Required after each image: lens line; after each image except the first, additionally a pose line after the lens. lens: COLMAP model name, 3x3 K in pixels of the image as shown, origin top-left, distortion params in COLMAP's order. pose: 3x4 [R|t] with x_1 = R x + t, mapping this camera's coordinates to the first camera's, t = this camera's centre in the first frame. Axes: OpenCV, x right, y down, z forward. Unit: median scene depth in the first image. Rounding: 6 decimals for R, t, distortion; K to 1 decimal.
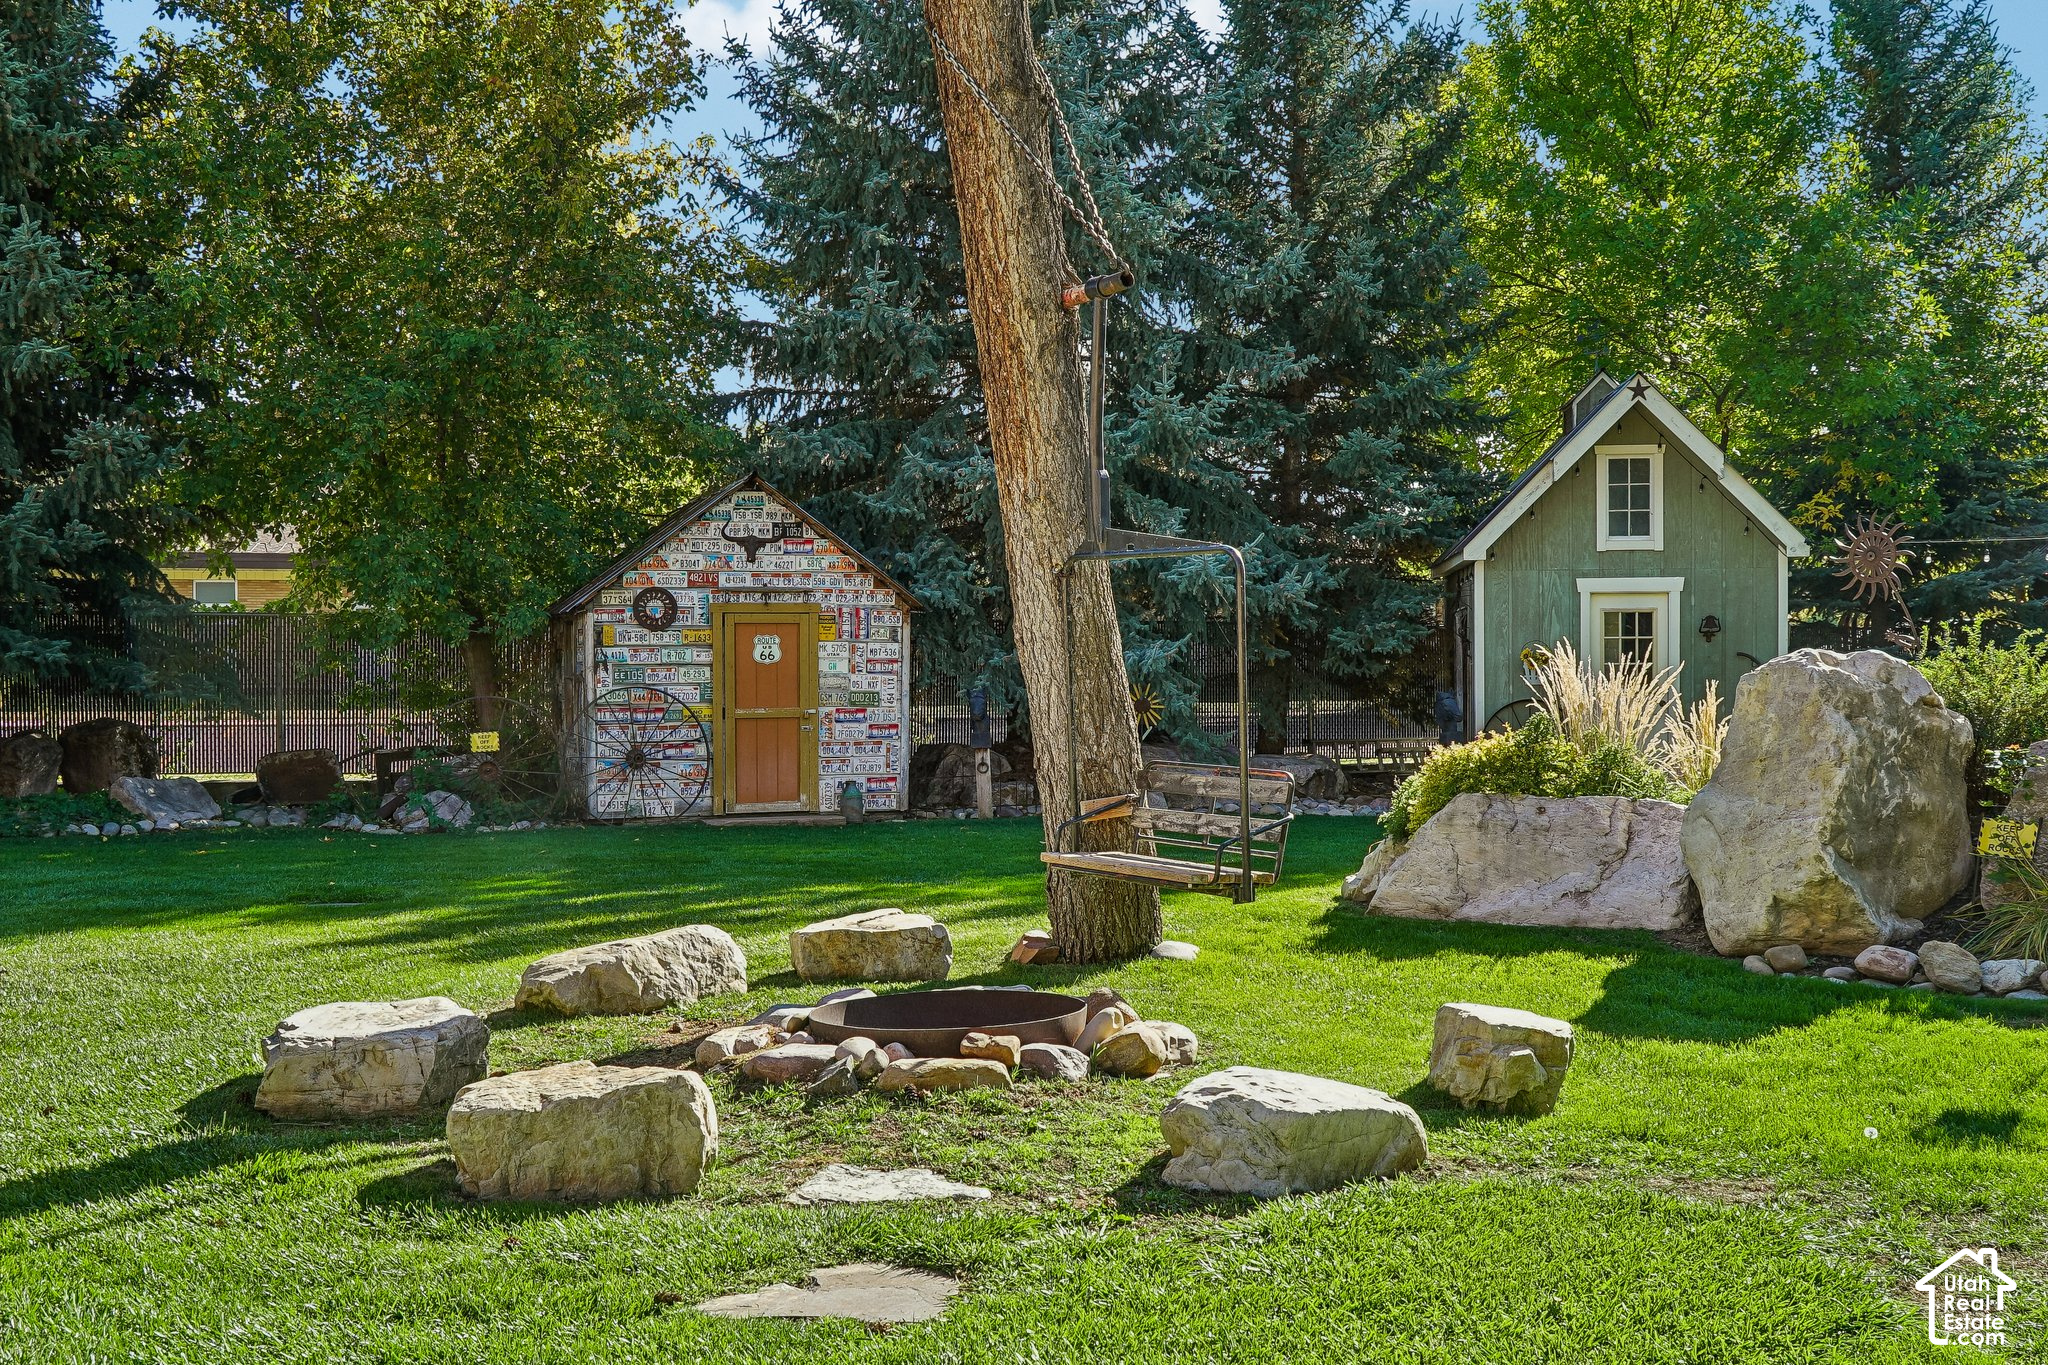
lens RADIAL K [[2066.9, 0, 1024.0], [0, 2066.9, 679.6], [0, 0, 1]] dist [0.004120, 0.000000]
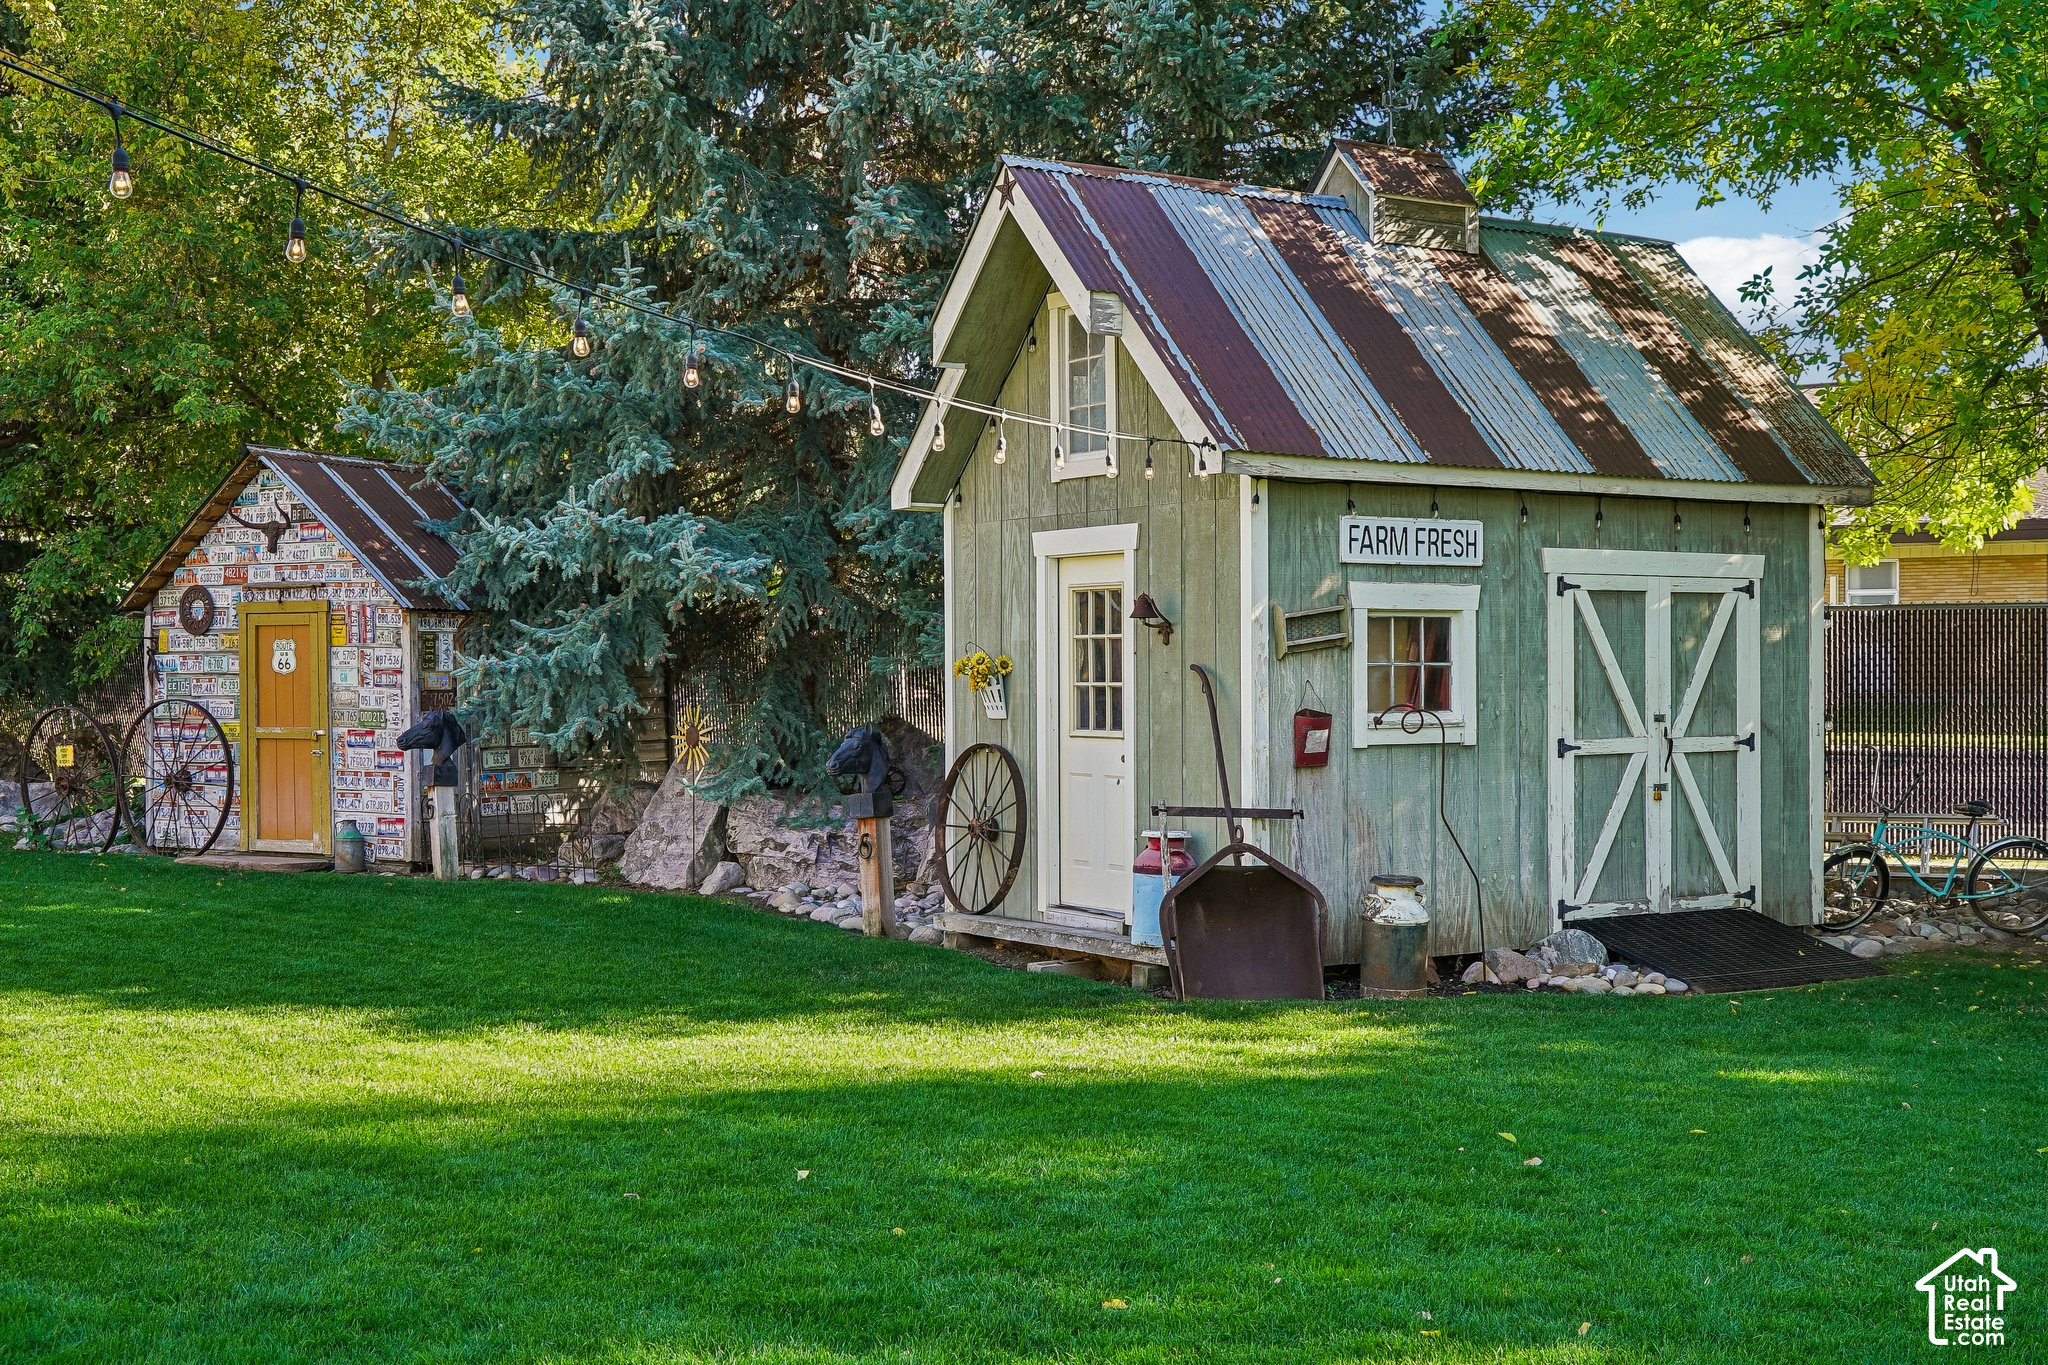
lens RADIAL K [[2417.7, 0, 1023.9], [0, 2417.7, 682.0], [0, 0, 1]] dist [-0.008922, 0.000000]
pose [[0.642965, 0.008944, -0.765843, 0.811701], [-0.009750, 0.999946, 0.003493, -0.010692], [0.765834, 0.005221, 0.643018, 0.599104]]
